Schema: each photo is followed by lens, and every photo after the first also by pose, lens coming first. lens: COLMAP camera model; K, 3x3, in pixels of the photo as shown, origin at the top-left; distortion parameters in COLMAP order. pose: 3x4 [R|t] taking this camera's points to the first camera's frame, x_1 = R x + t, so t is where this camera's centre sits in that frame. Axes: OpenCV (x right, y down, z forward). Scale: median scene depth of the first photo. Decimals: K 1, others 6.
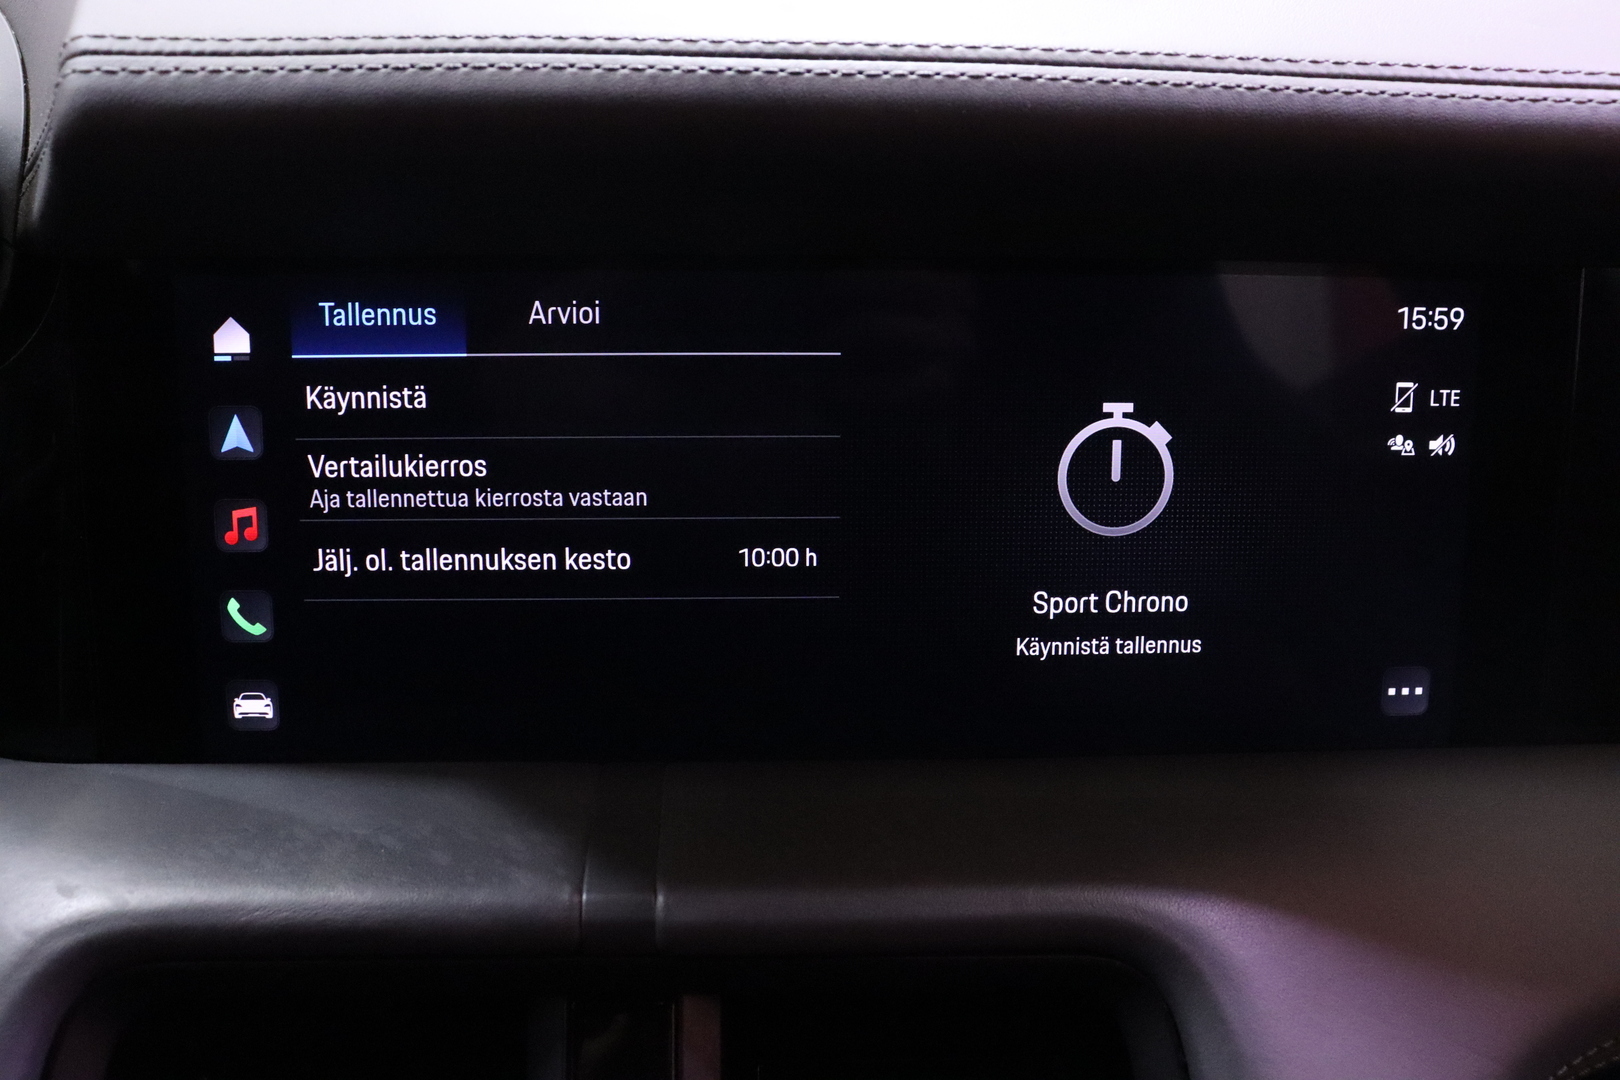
lens RADIAL K [[1454.2, 0, 819.6], [0, 1454.2, 553.4], [0, 0, 1]] dist [-0.118164, 0.059923]
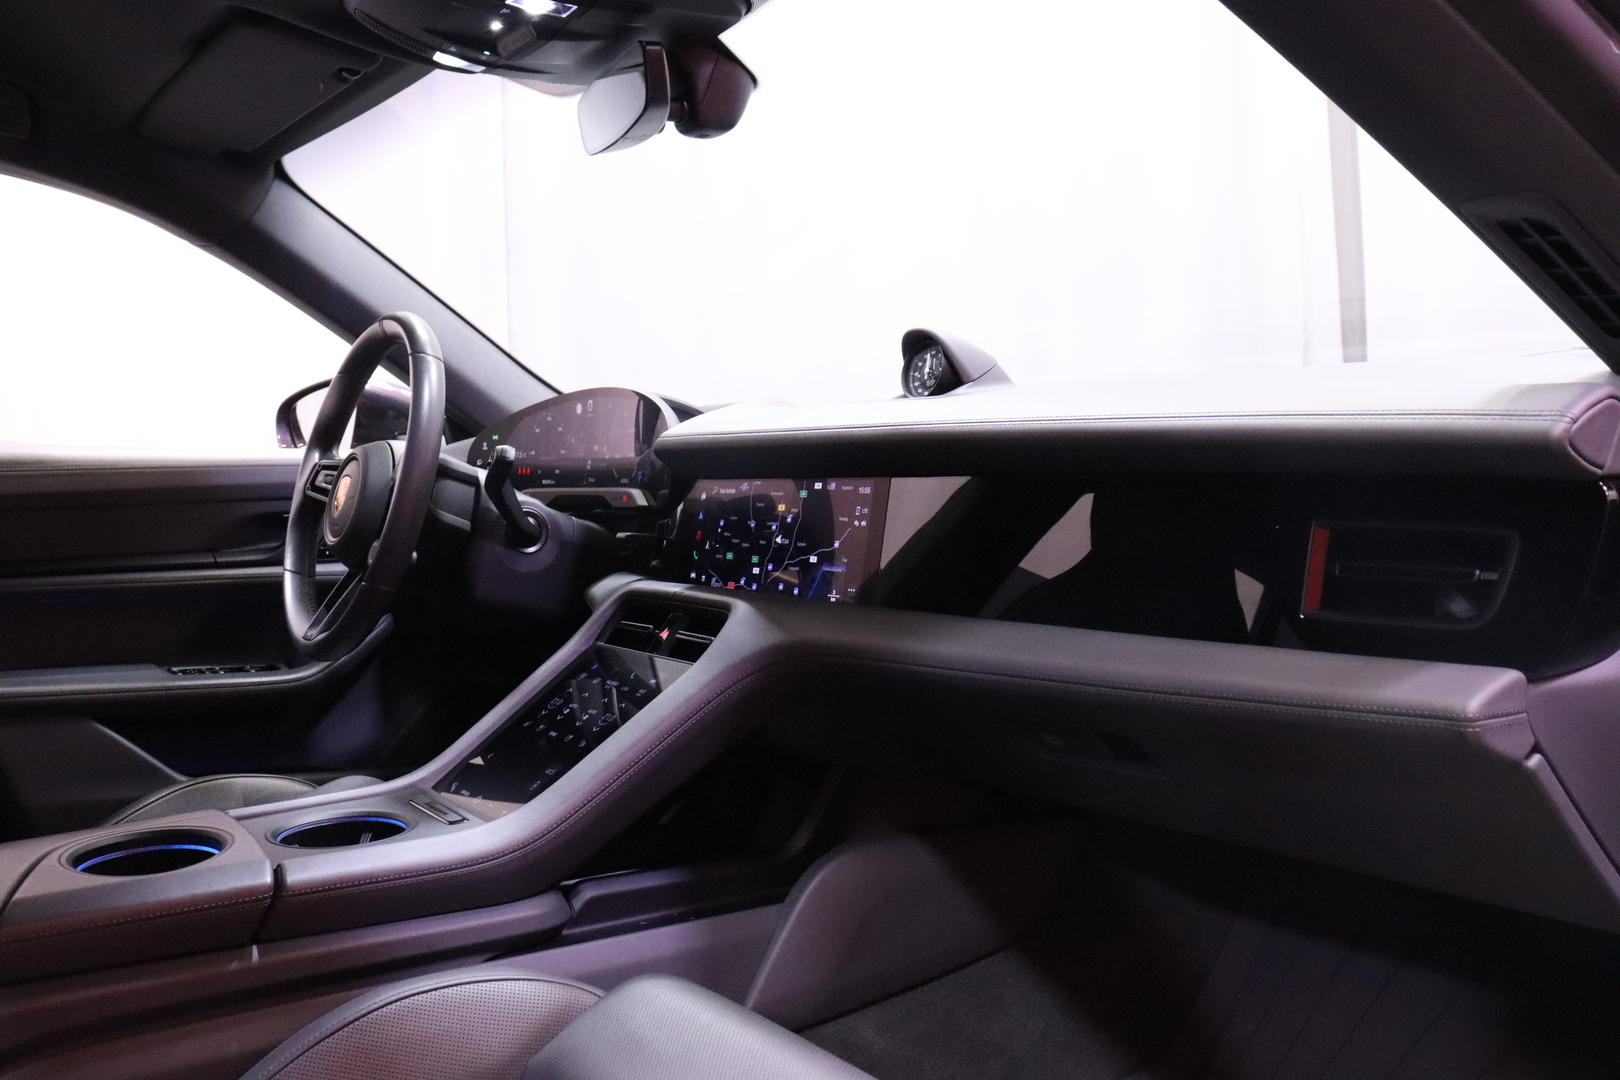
lens RADIAL K [[1369.6, 0, 809.1], [0, 1369.6, 541.9], [0, 0, 1]] dist [-0.012775, -0.006110]
pose [[0.527792, 0.015455, -0.849233, 4.322407], [-0.277644, 0.948048, -0.155301, 0.719476], [0.802713, 0.317752, 0.504663, -1.157189]]
